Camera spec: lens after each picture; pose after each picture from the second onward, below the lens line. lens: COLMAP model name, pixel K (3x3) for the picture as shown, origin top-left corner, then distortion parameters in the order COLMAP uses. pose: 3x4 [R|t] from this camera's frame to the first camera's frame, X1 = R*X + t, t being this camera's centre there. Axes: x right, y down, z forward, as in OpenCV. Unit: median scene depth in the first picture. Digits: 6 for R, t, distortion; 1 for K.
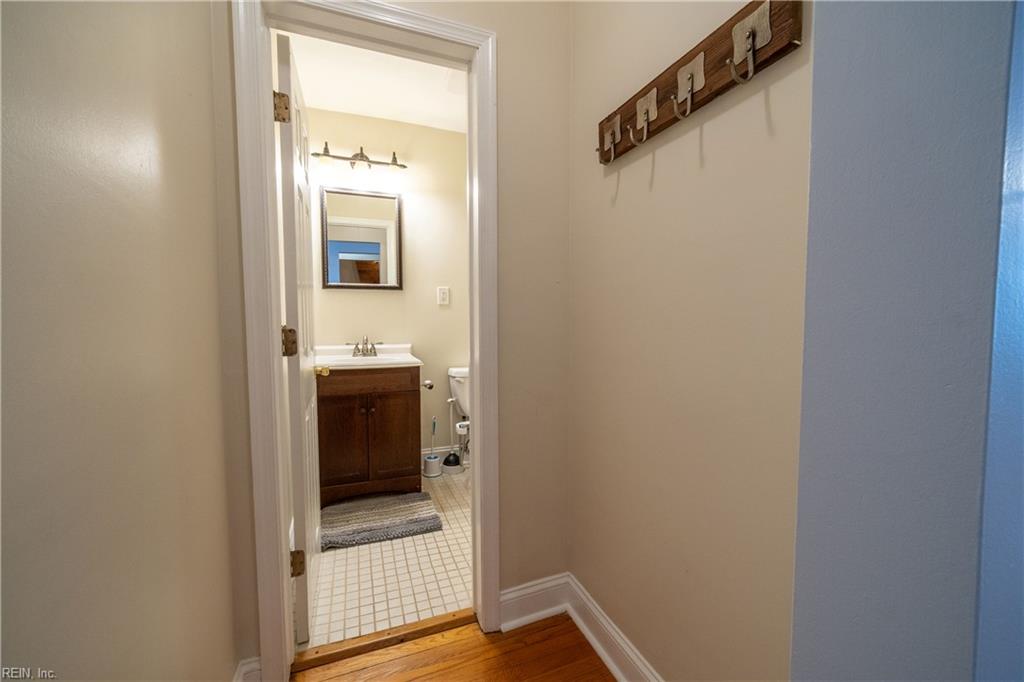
lens RADIAL K [[417.8, 0, 515.6], [0, 417.8, 351.5], [0, 0, 1]] dist [-0.009006, 0.003439]
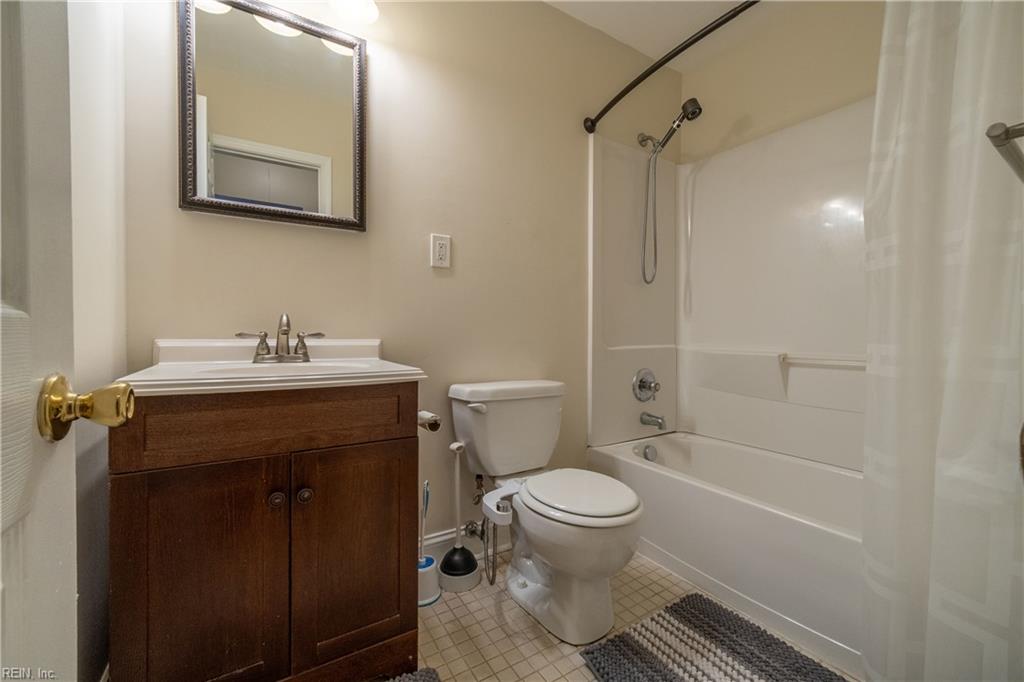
lens RADIAL K [[417.8, 0, 521.5], [0, 417.8, 343.2], [0, 0, 1]] dist [-0.009006, 0.003439]
pose [[0.981188, -0.000464, 0.193053, -0.189395], [0.011079, 0.998484, -0.053908, 0.017770], [-0.192736, 0.055033, 0.979706, 0.494812]]
